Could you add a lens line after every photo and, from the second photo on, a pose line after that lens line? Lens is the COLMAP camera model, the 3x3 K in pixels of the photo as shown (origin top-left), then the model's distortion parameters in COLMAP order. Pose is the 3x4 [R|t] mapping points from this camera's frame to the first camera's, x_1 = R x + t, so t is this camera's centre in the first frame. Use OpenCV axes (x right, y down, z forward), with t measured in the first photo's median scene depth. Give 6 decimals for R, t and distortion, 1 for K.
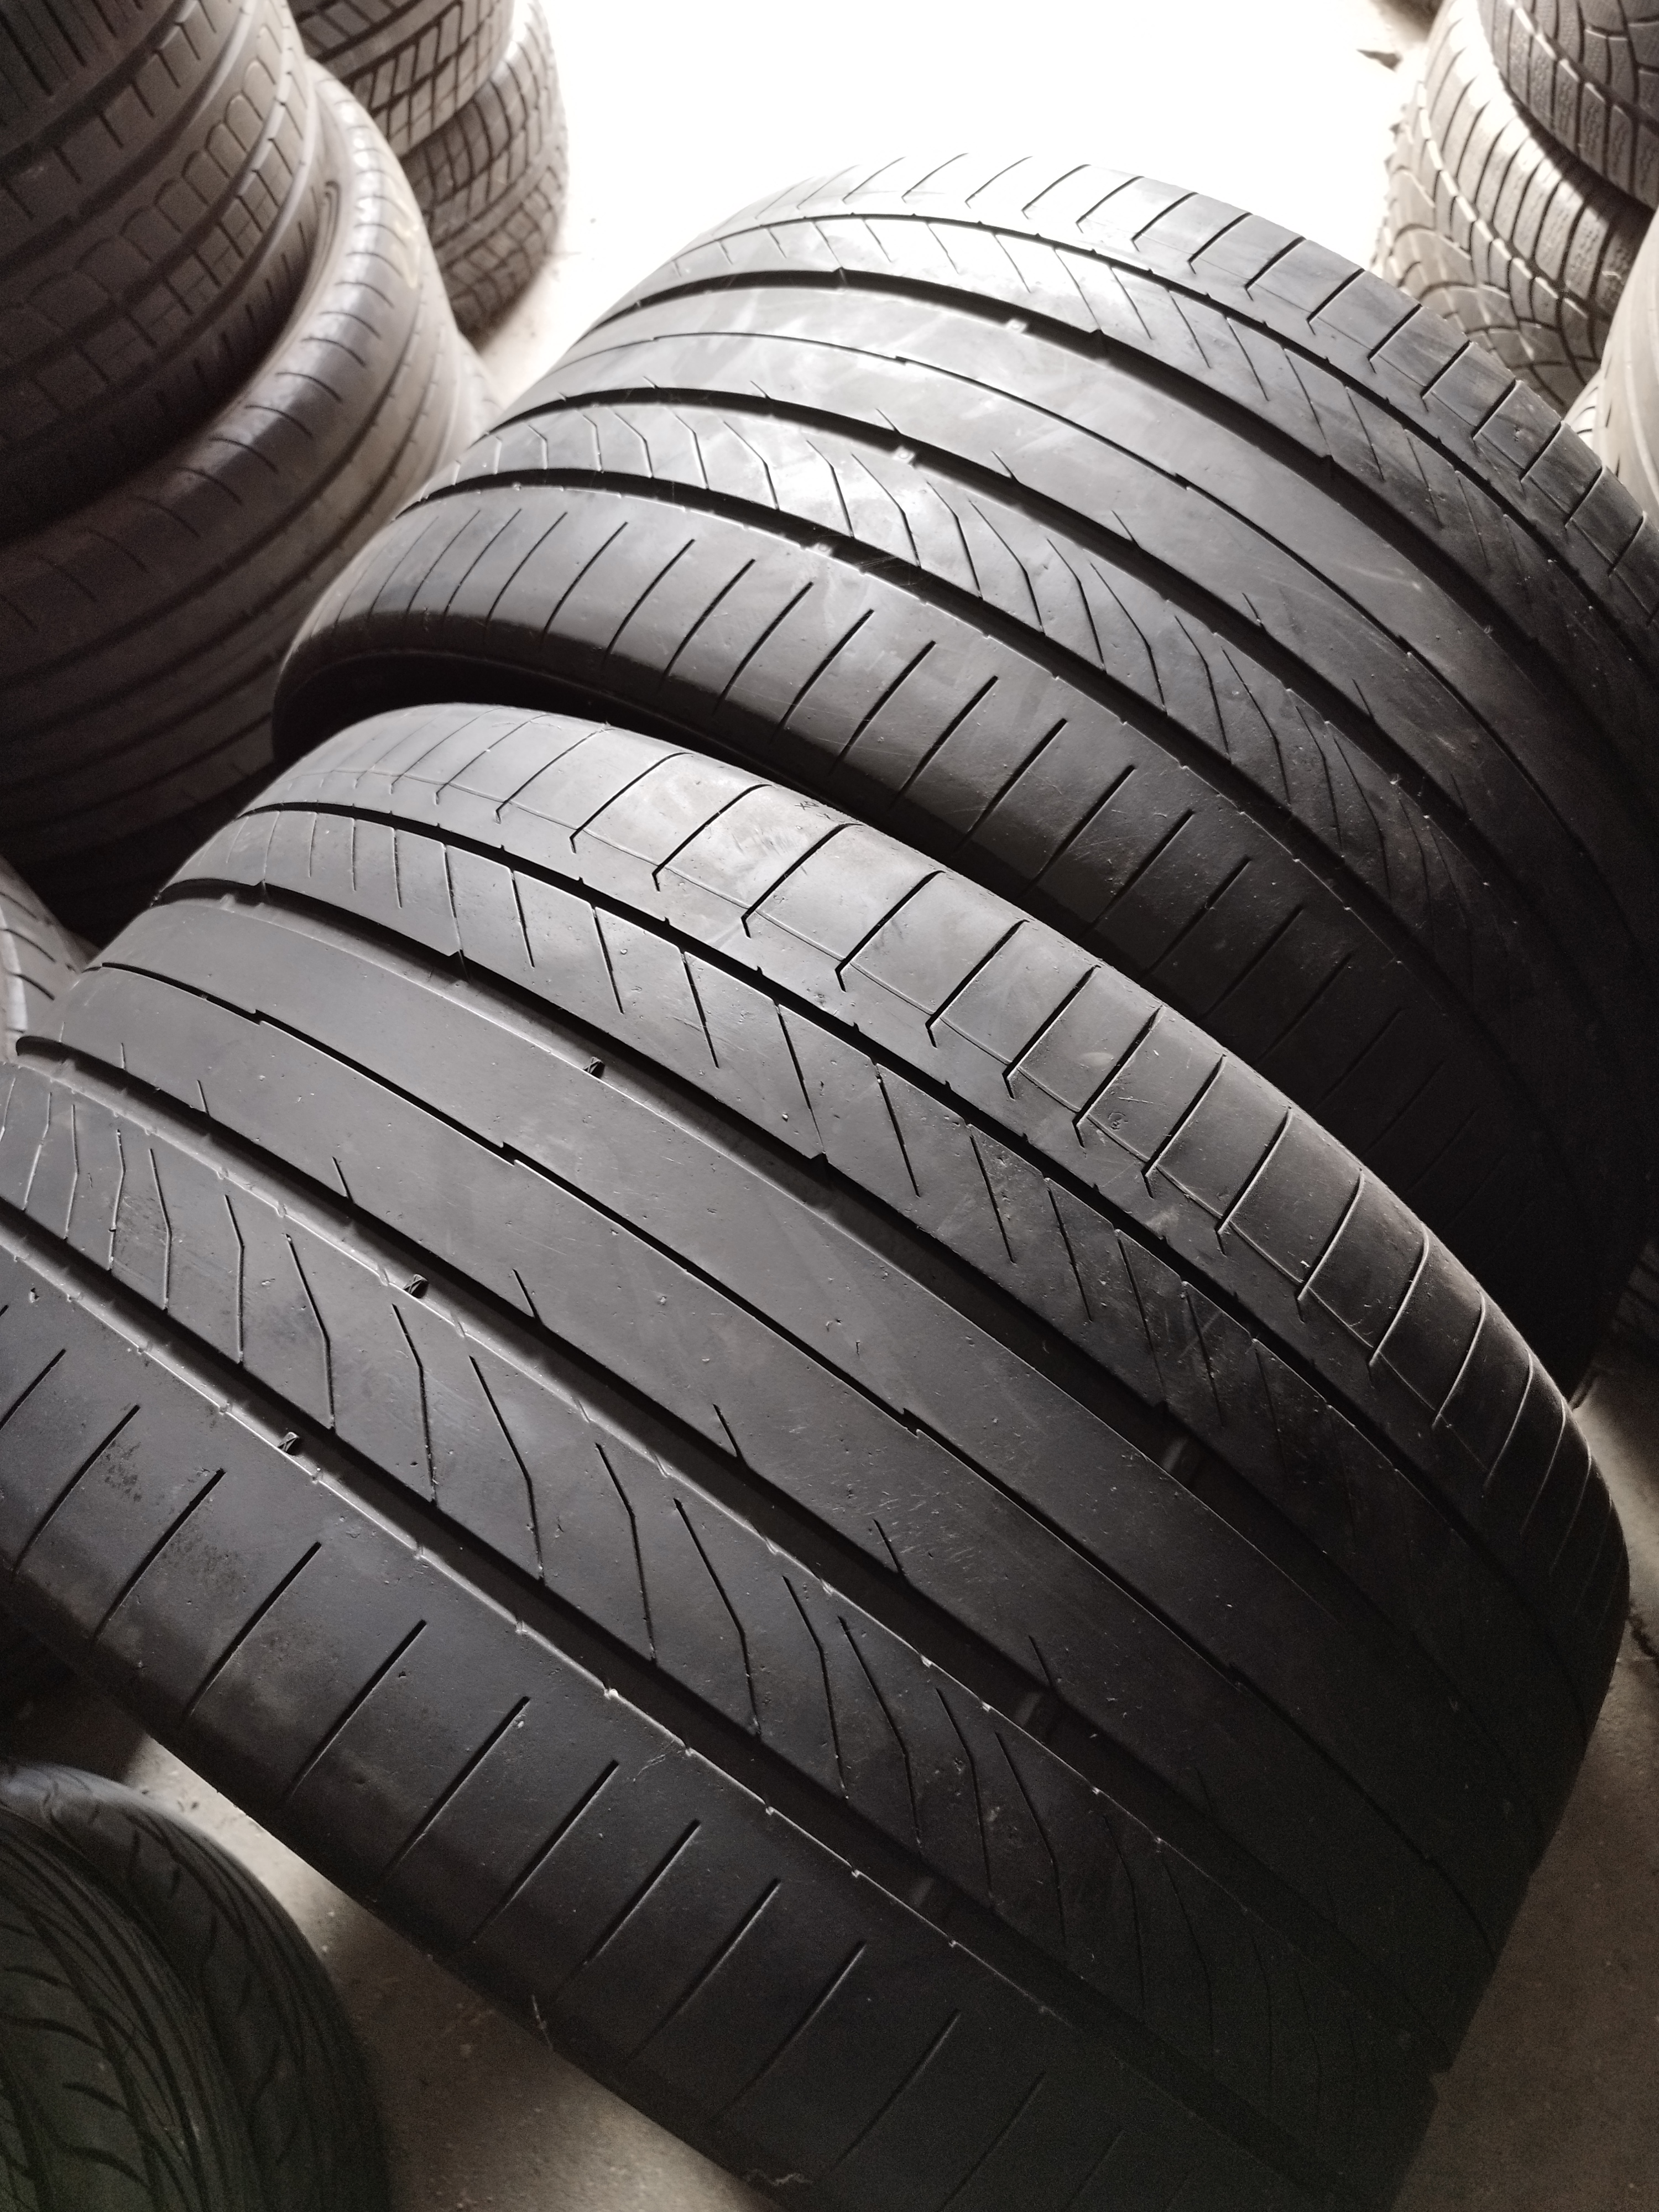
lens RADIAL K [[1653.9, 0, 833.3], [0, 1653.9, 1106.2], [0, 0, 1]] dist [-0.043922, 0.016454]
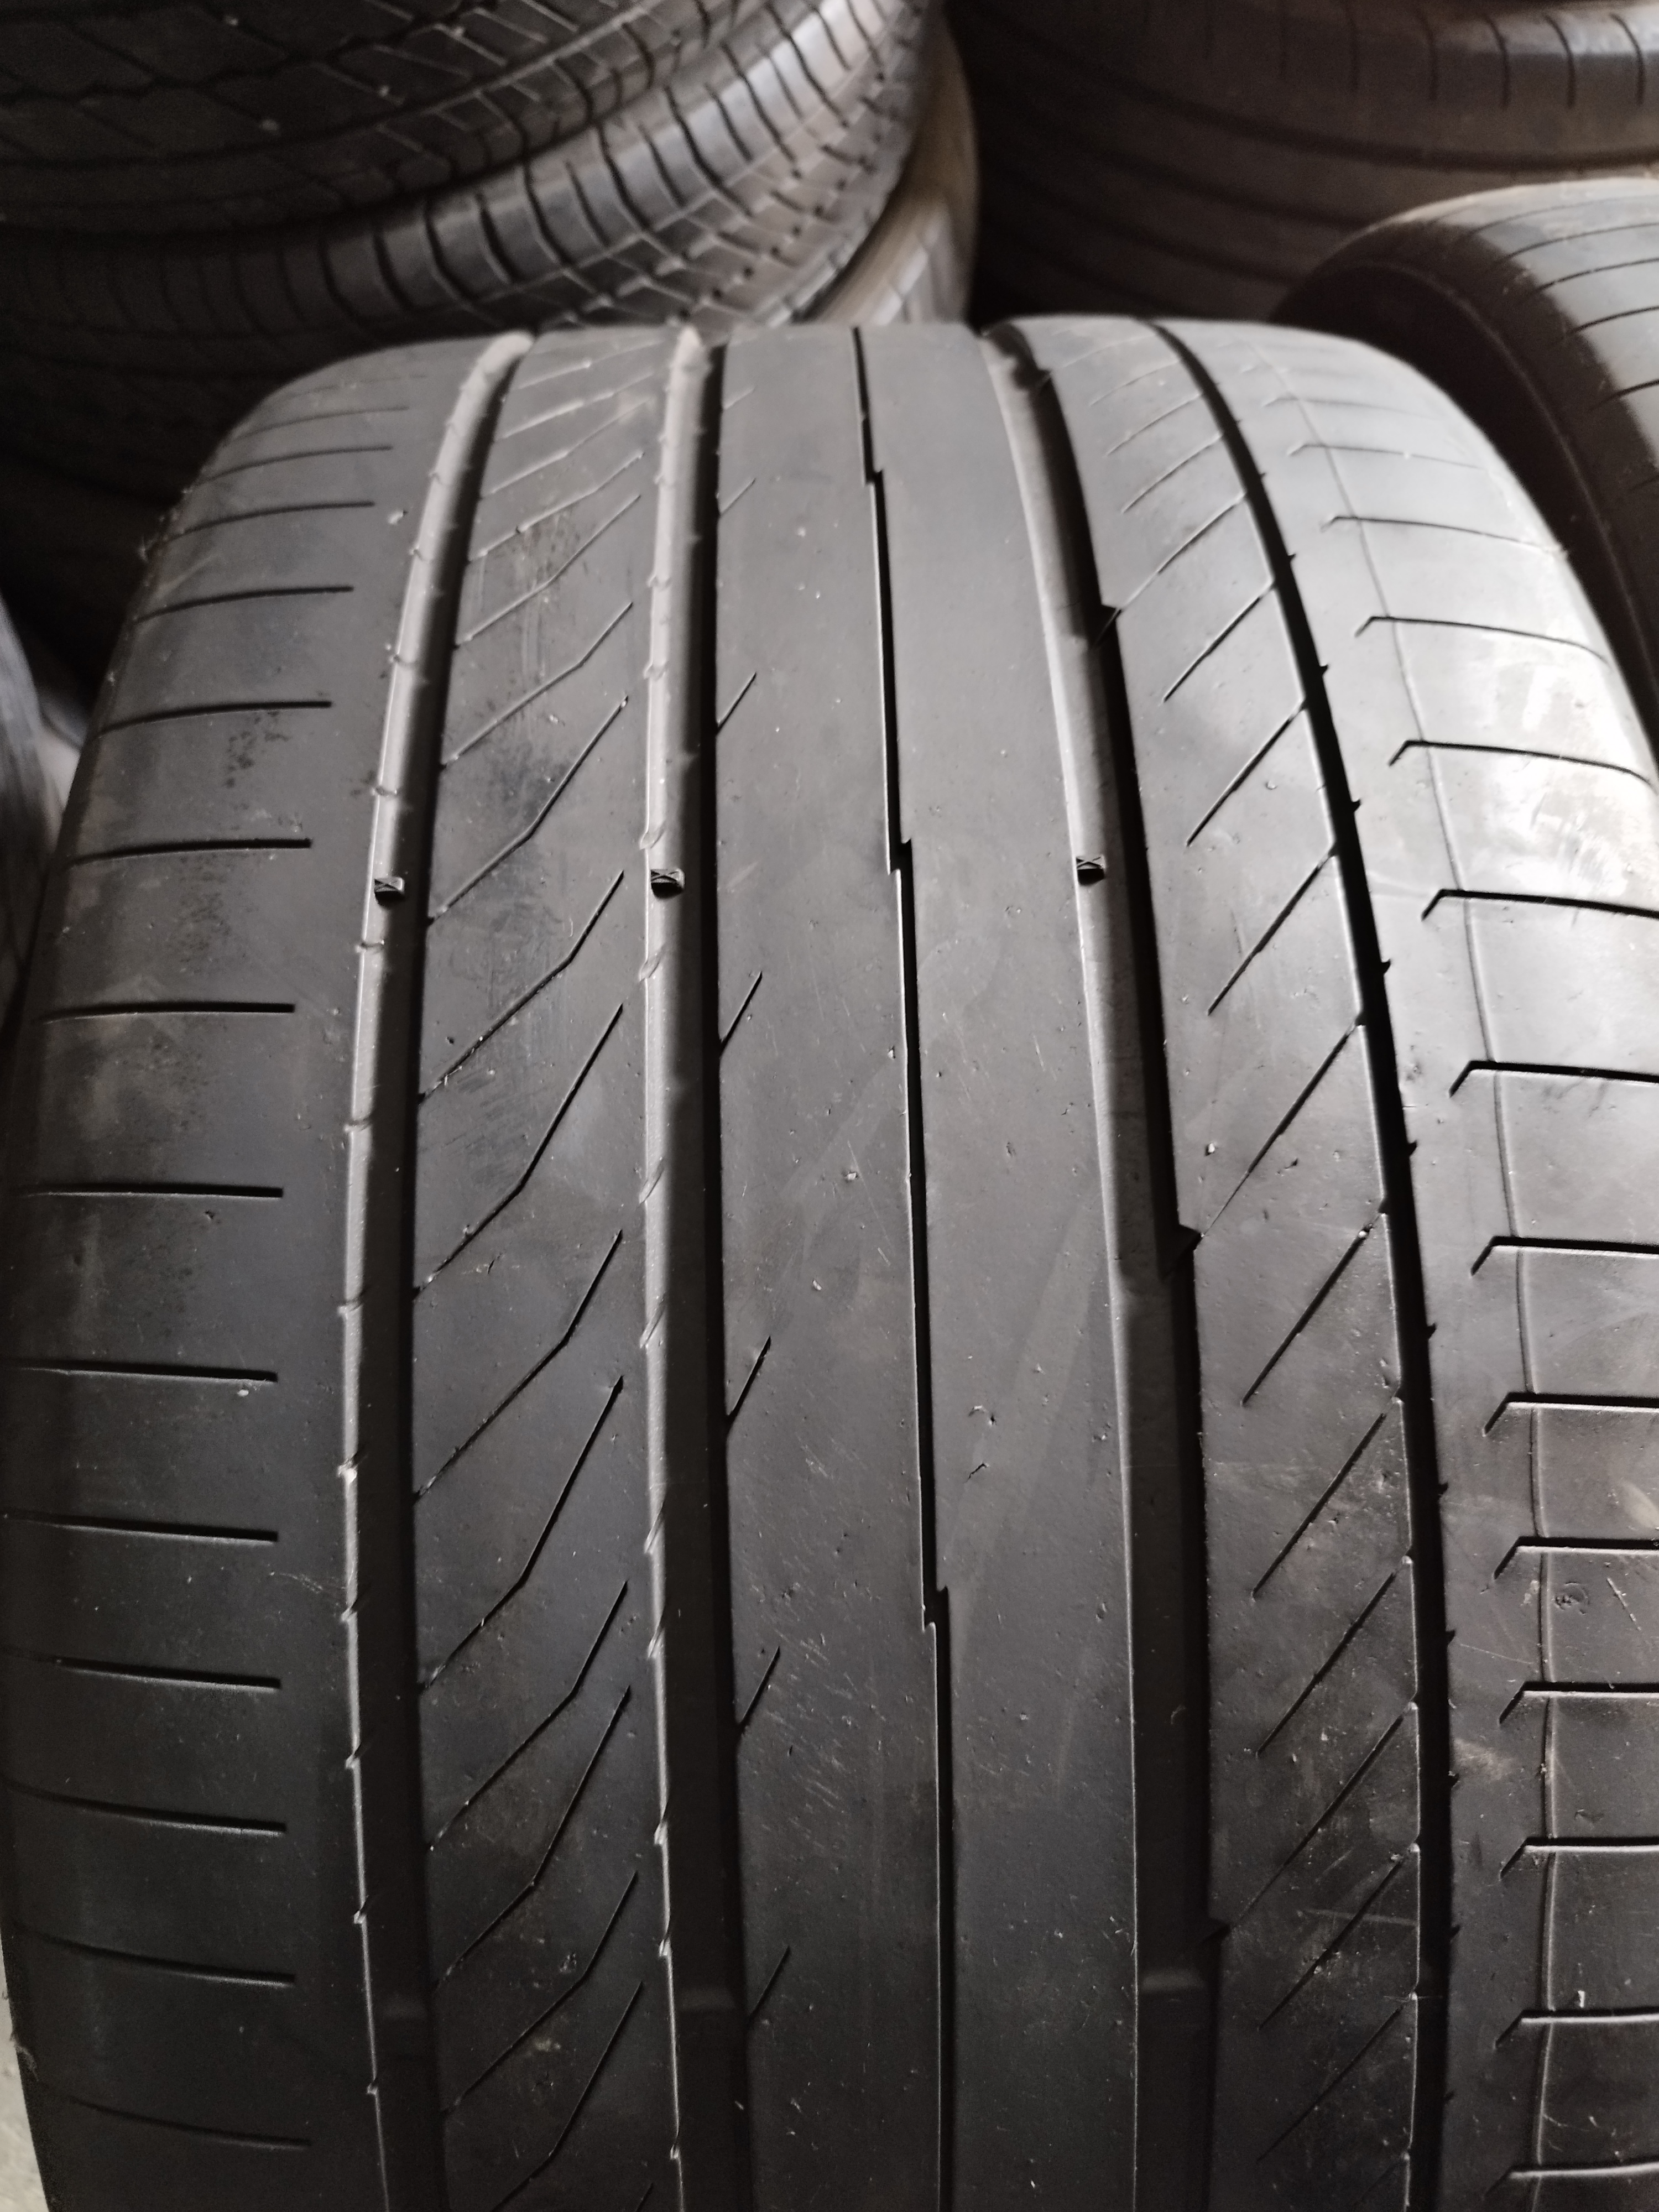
lens RADIAL K [[1653.9, 0, 824.1], [0, 1653.9, 1121.5], [0, 0, 1]] dist [-0.043922, 0.016454]
pose [[0.578123, 0.780553, -0.237719, 0.025613], [-0.738623, 0.624428, 0.254017, -0.049860], [0.346712, 0.028732, 0.937531, 0.376301]]
